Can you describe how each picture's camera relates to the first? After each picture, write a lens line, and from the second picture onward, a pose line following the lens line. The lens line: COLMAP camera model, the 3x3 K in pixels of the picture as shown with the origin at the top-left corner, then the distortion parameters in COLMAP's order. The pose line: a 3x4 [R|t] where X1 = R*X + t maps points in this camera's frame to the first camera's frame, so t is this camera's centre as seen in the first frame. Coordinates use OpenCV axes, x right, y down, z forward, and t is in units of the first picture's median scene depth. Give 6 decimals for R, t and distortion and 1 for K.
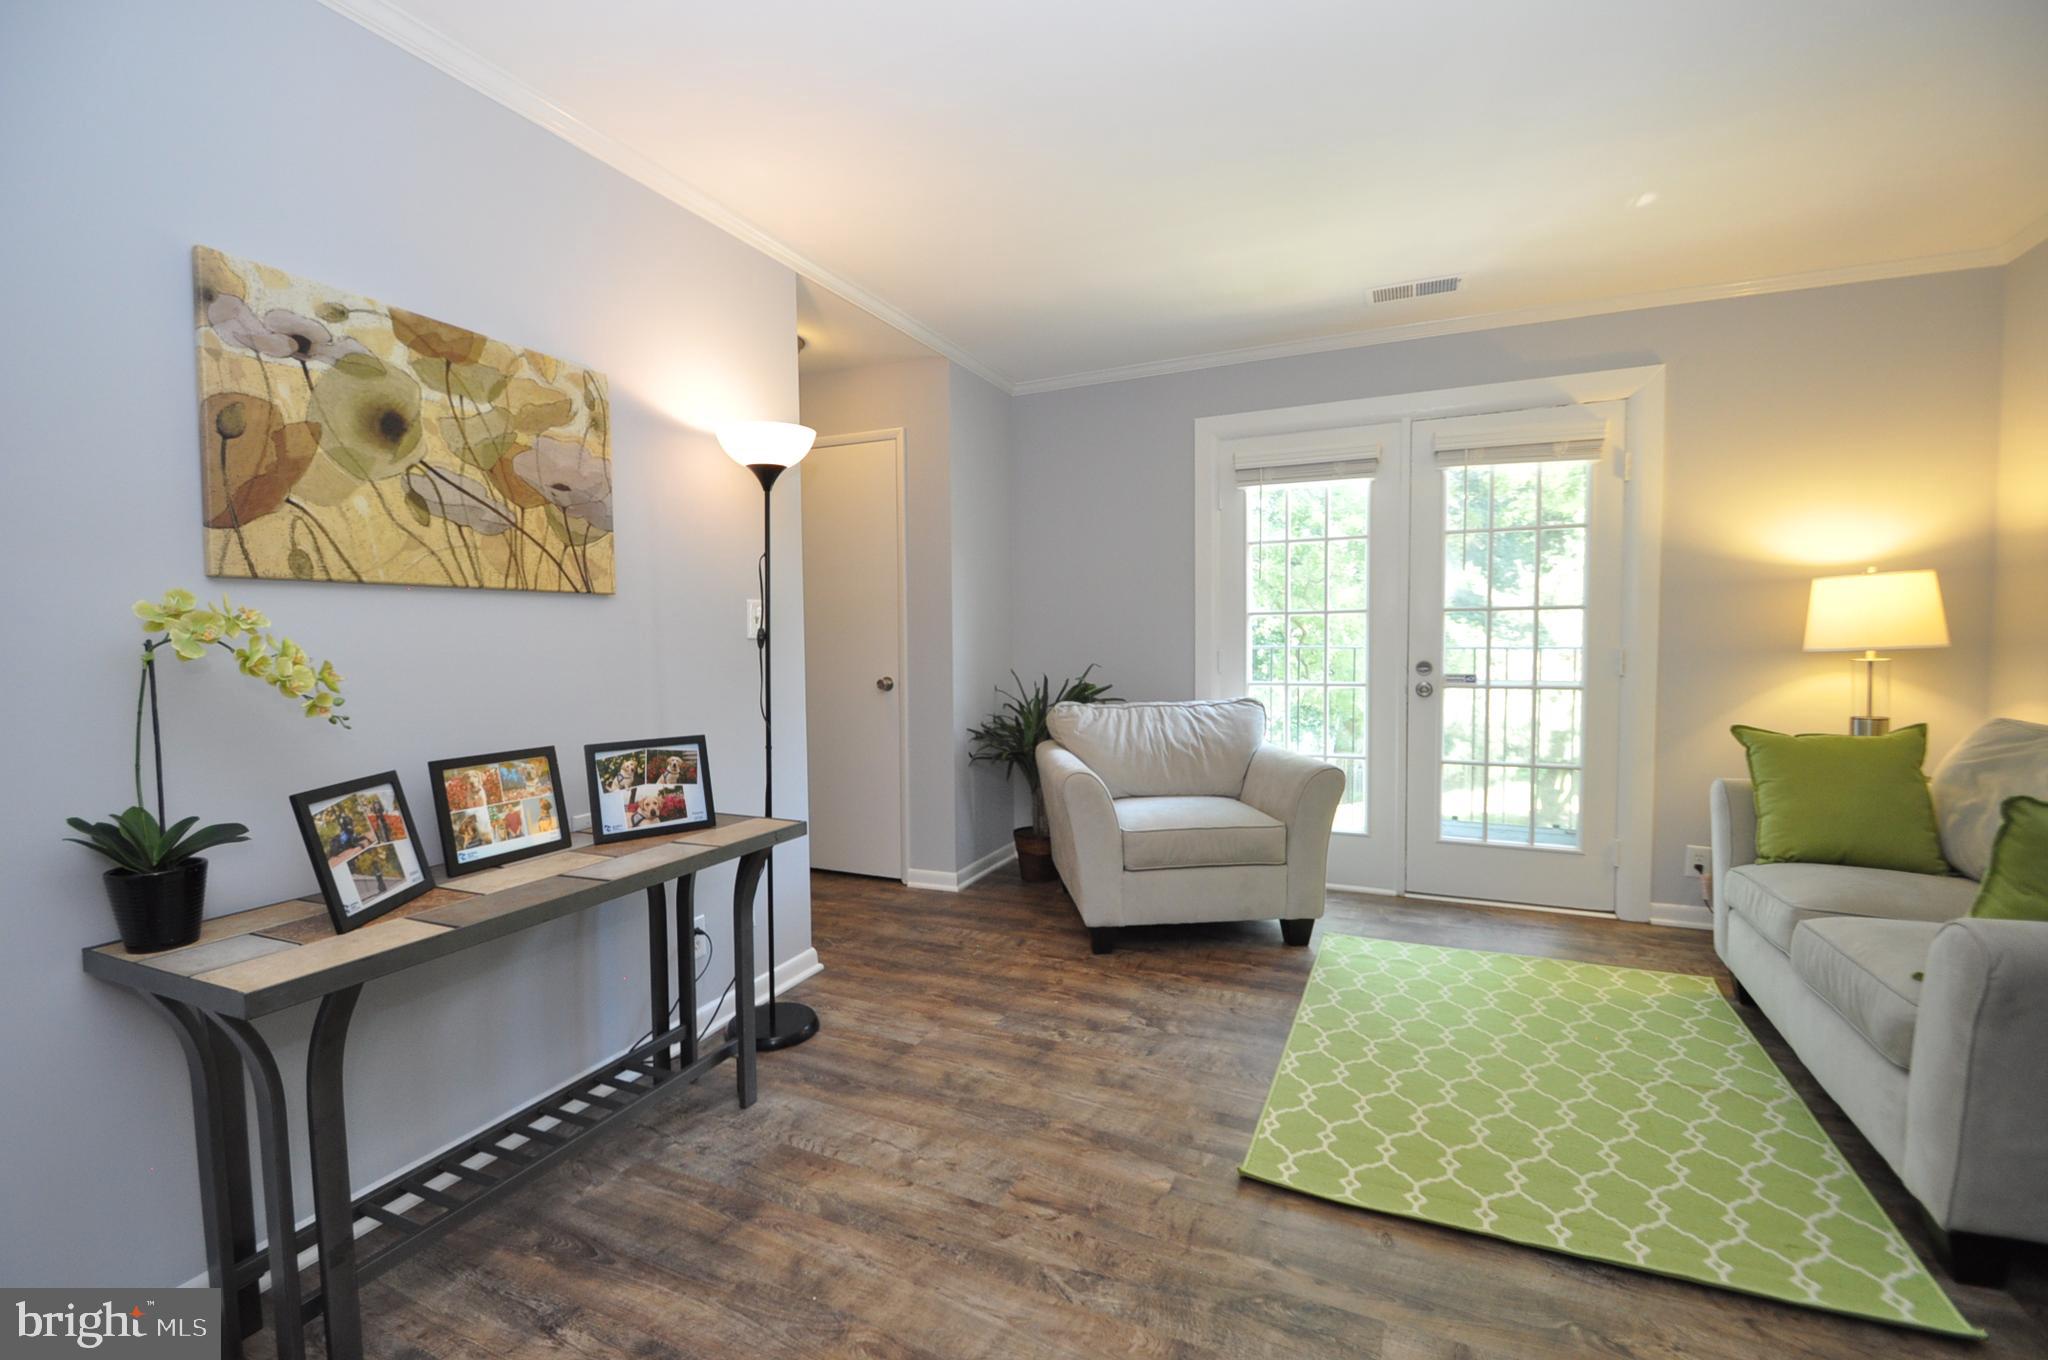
lens RADIAL K [[901.1, 0, 998.2], [0, 901.1, 681.9], [0, 0, 1]] dist [0.025842, -0.024342]
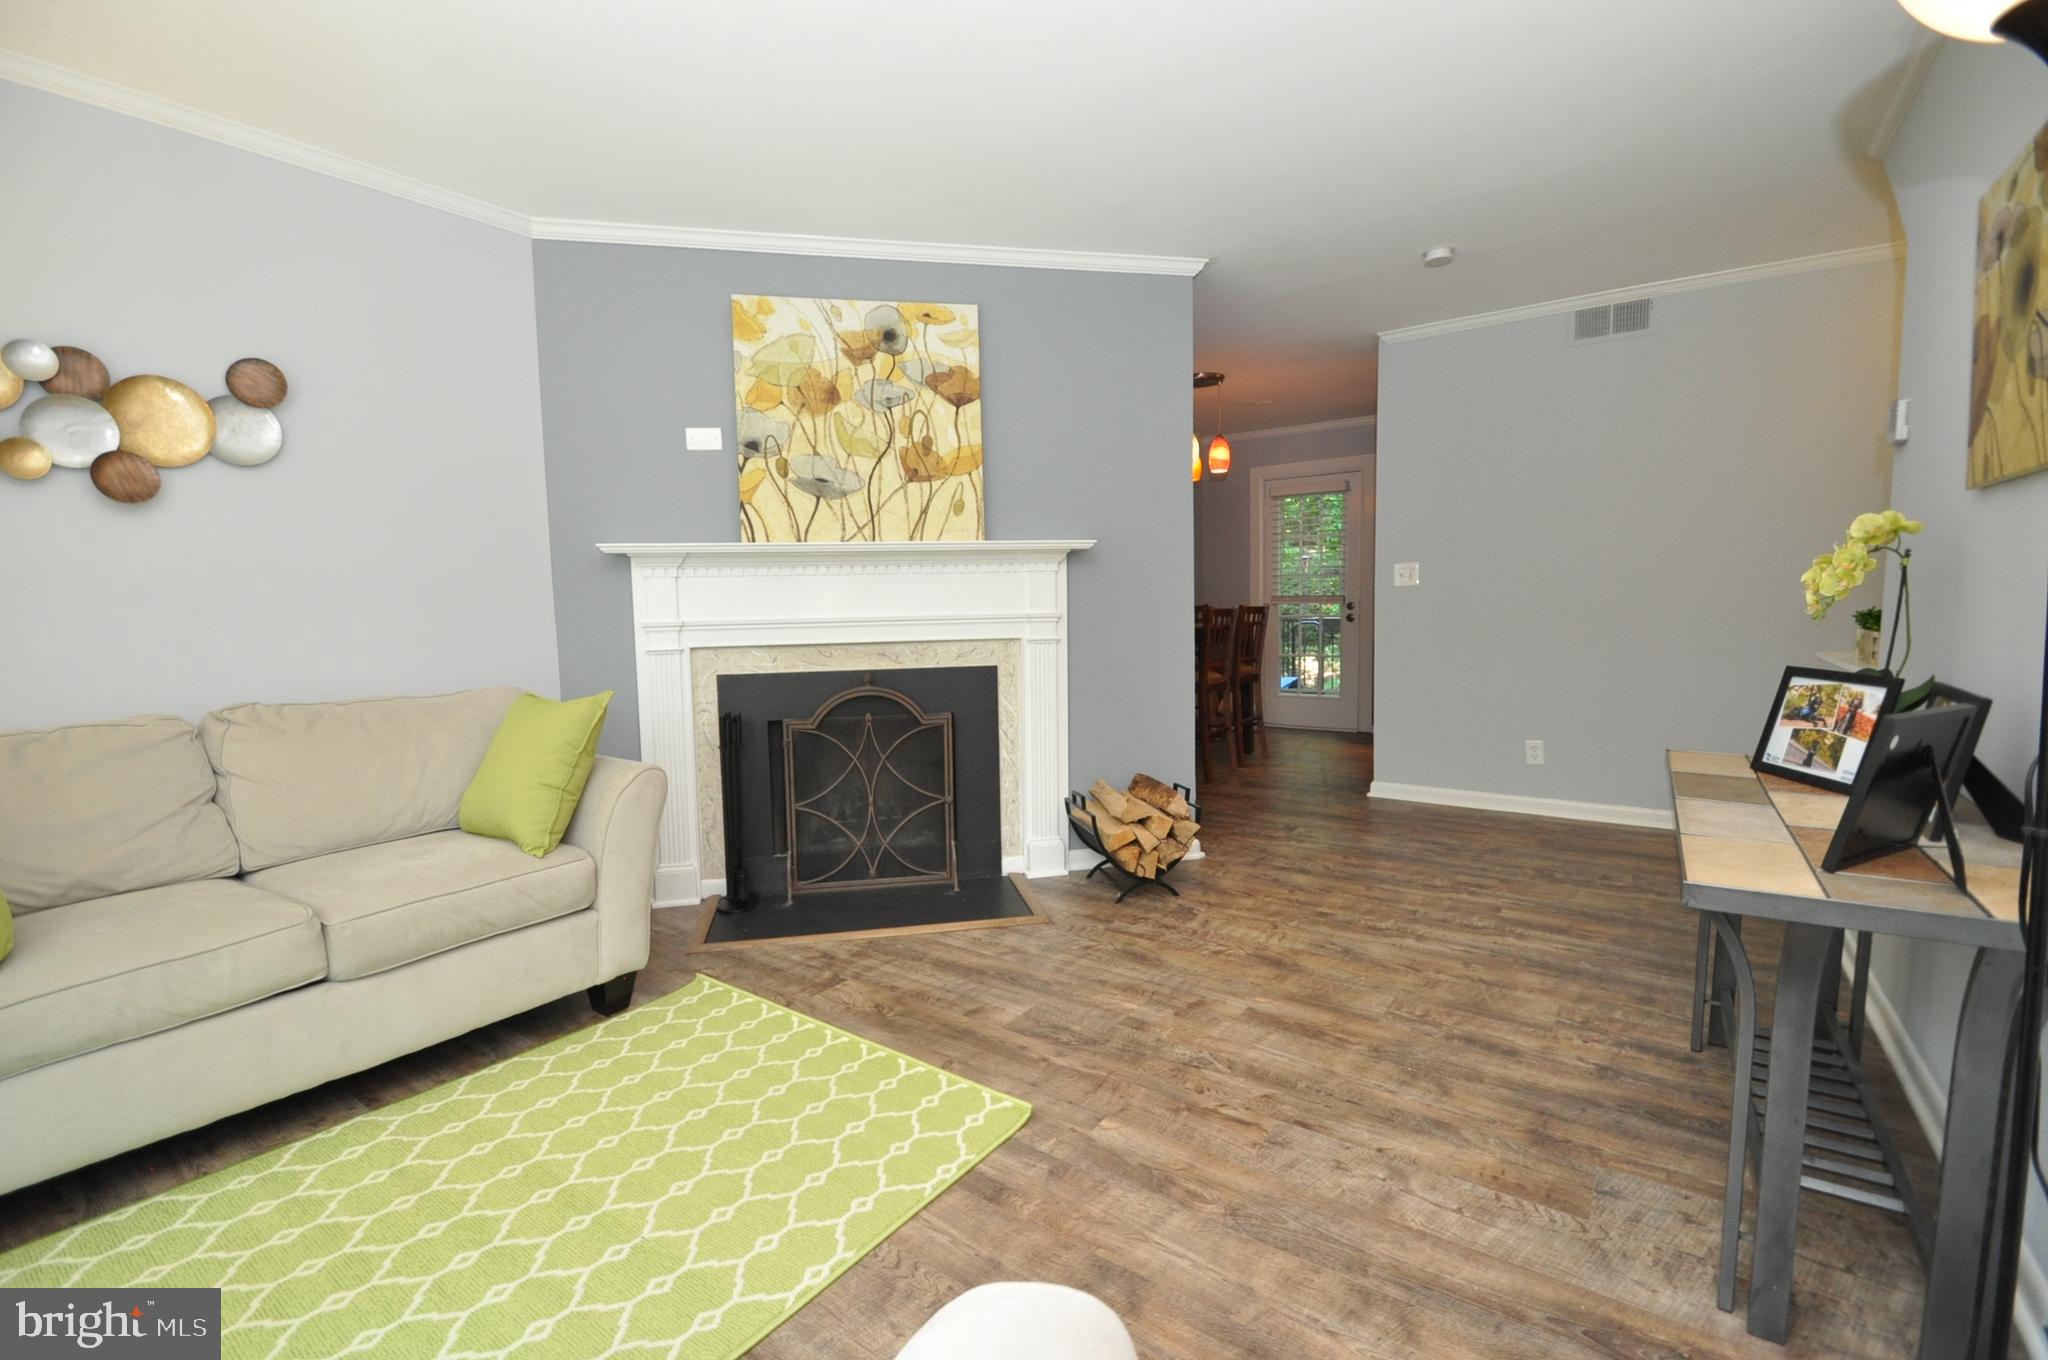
lens RADIAL K [[896.3, 0, 993.2], [0, 896.3, 681.6], [0, 0, 1]] dist [0.020544, -0.022447]
pose [[-0.980287, 0.014942, 0.197013, 0.089065], [0.042719, 0.989579, 0.137508, -0.058874], [-0.192905, 0.143214, -0.970710, 1.653030]]
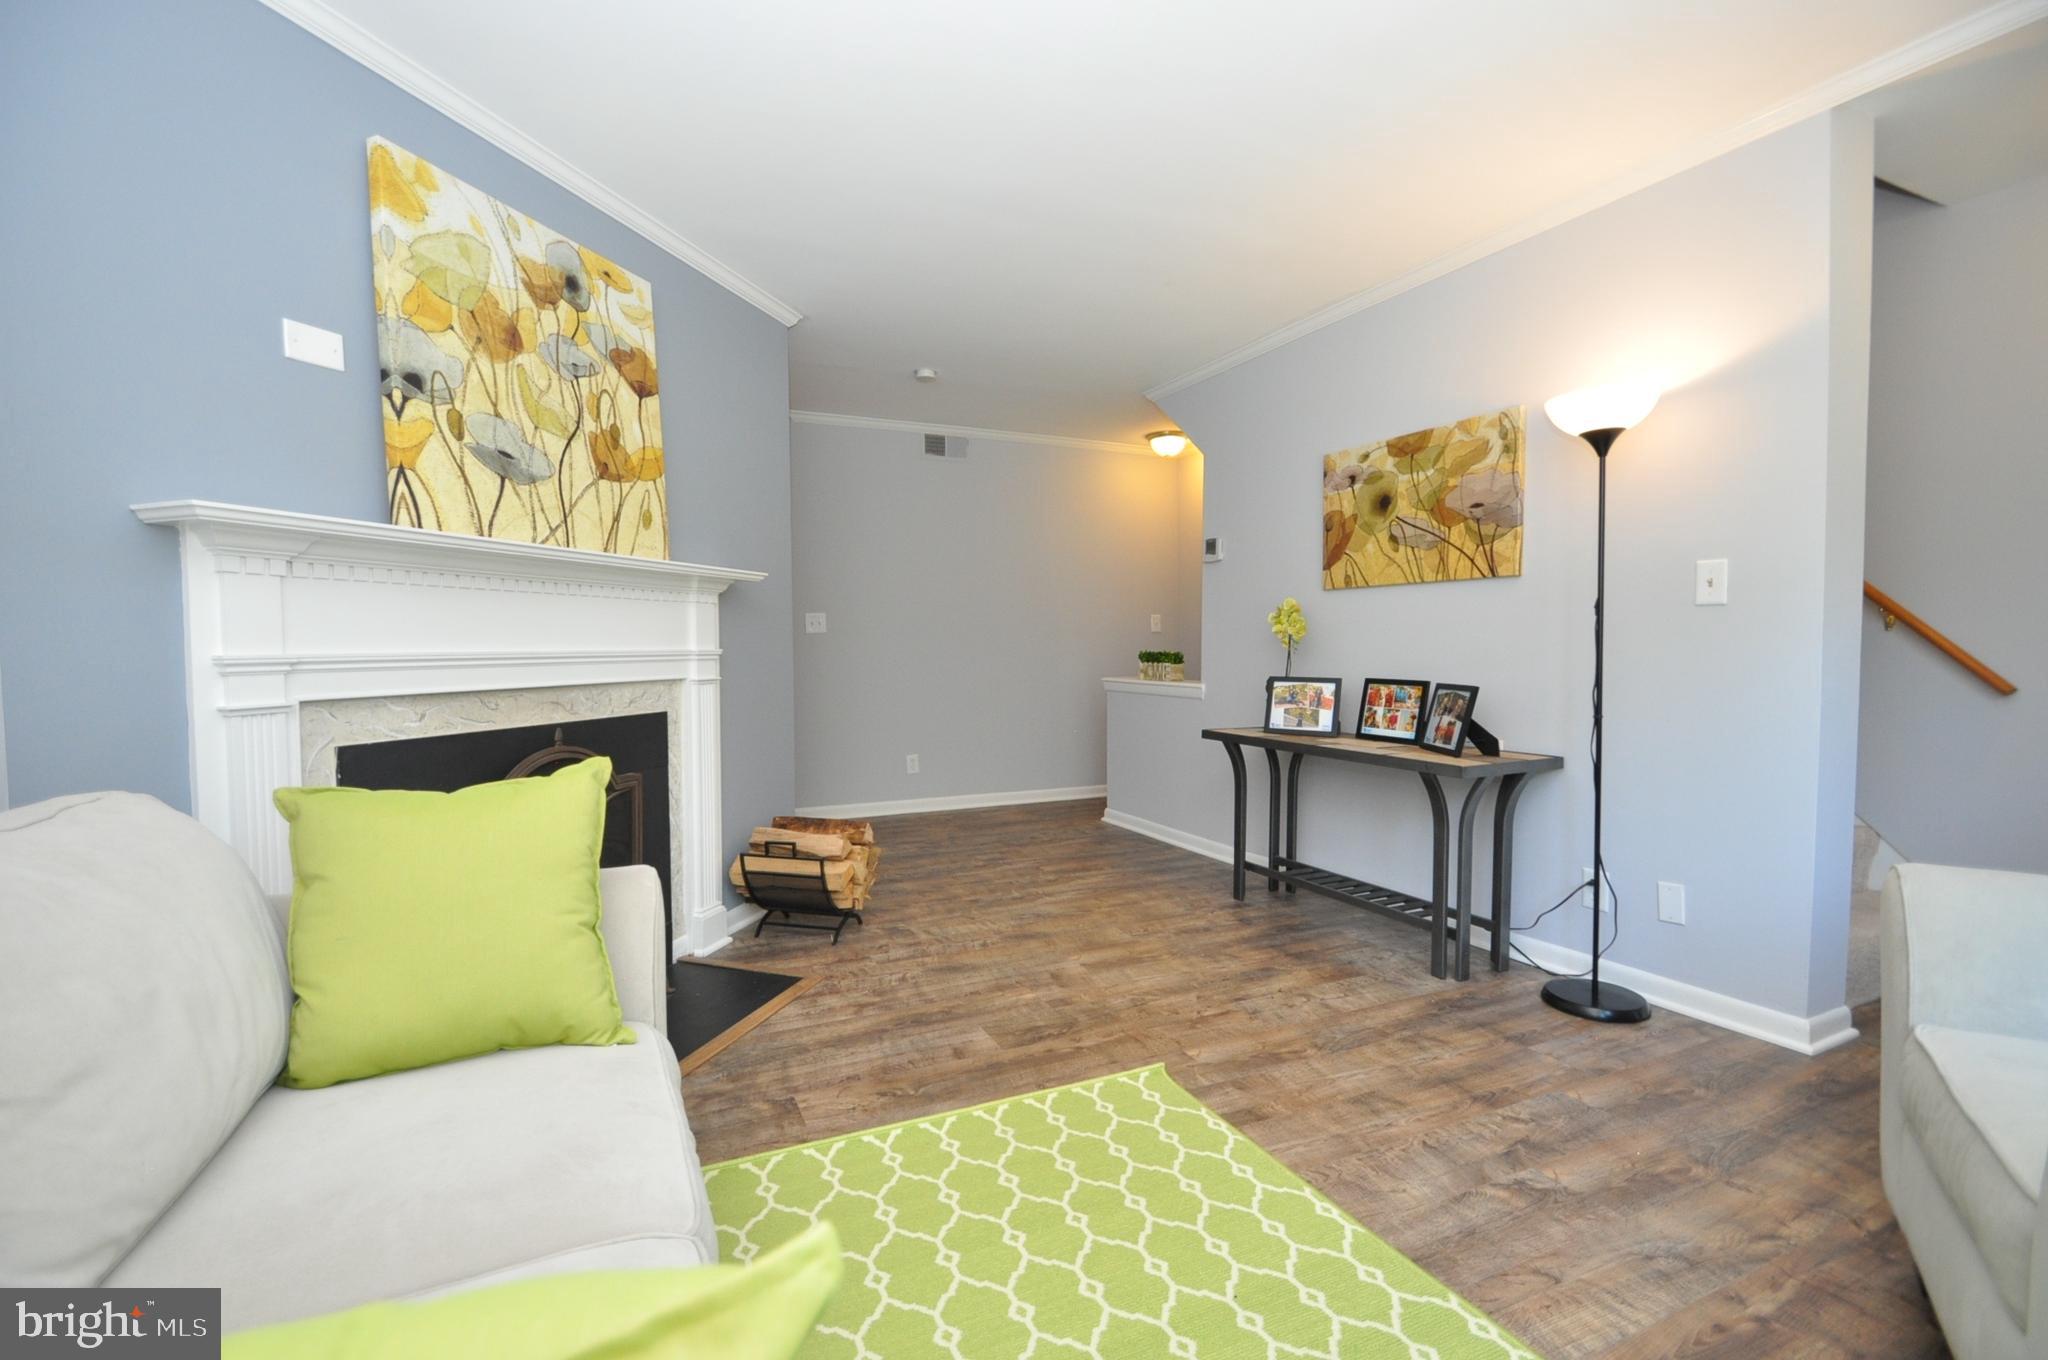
lens RADIAL K [[901.1, 0, 998.2], [0, 901.1, 681.9], [0, 0, 1]] dist [0.025842, -0.024342]
pose [[-0.650563, 0.048195, -0.757921, 1.088485], [-0.025378, 0.996047, 0.085121, -0.038662], [0.759028, 0.074611, -0.646769, 1.344314]]
